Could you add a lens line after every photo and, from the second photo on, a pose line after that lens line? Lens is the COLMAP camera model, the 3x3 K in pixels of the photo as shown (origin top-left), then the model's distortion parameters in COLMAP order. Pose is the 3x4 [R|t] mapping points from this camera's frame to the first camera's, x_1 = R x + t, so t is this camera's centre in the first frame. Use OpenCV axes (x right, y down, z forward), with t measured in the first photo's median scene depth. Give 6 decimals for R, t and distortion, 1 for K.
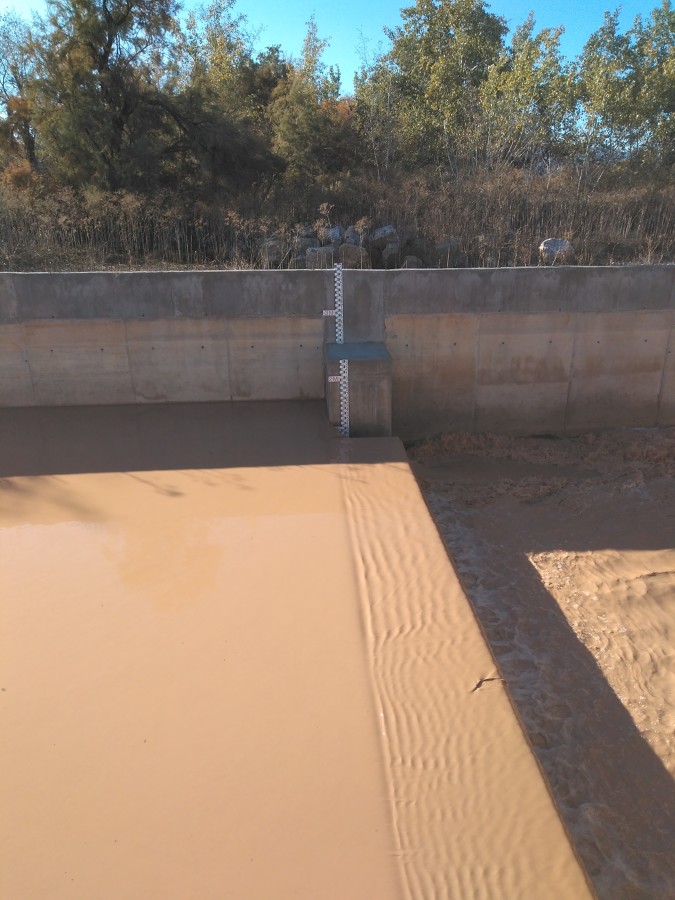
lens RADIAL K [[674.2, 0, 354.3], [0, 674.2, 454.3], [0, 0, 1]] dist [0.068837, -0.086803]
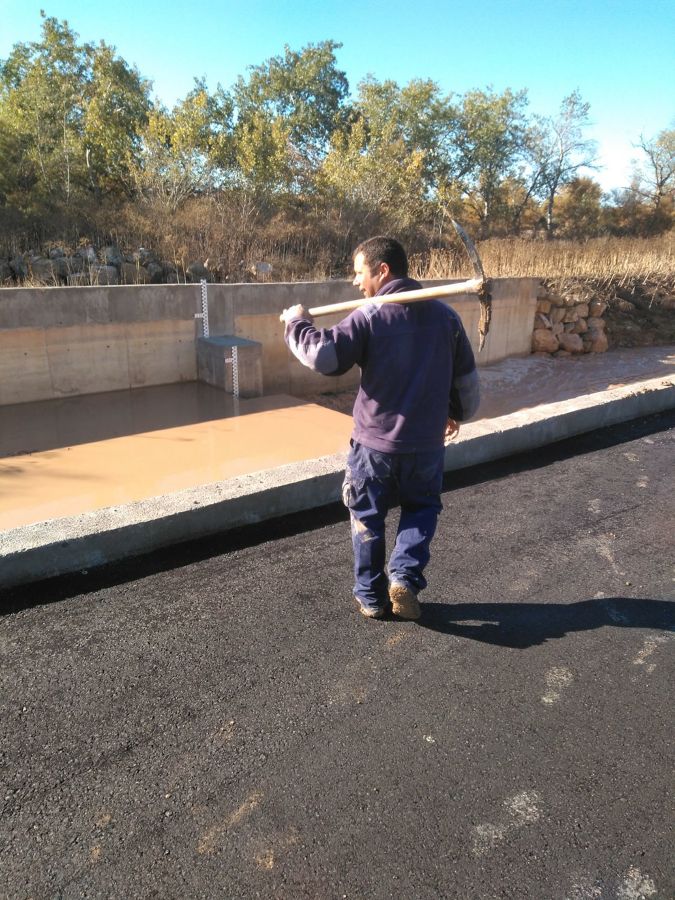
lens RADIAL K [[674.2, 0, 354.3], [0, 674.2, 454.3], [0, 0, 1]] dist [0.068837, -0.086803]
pose [[0.787344, -0.159752, 0.595457, -0.648744], [0.175033, 0.984024, 0.032561, 0.076306], [-0.591145, 0.078588, 0.802727, -0.260491]]
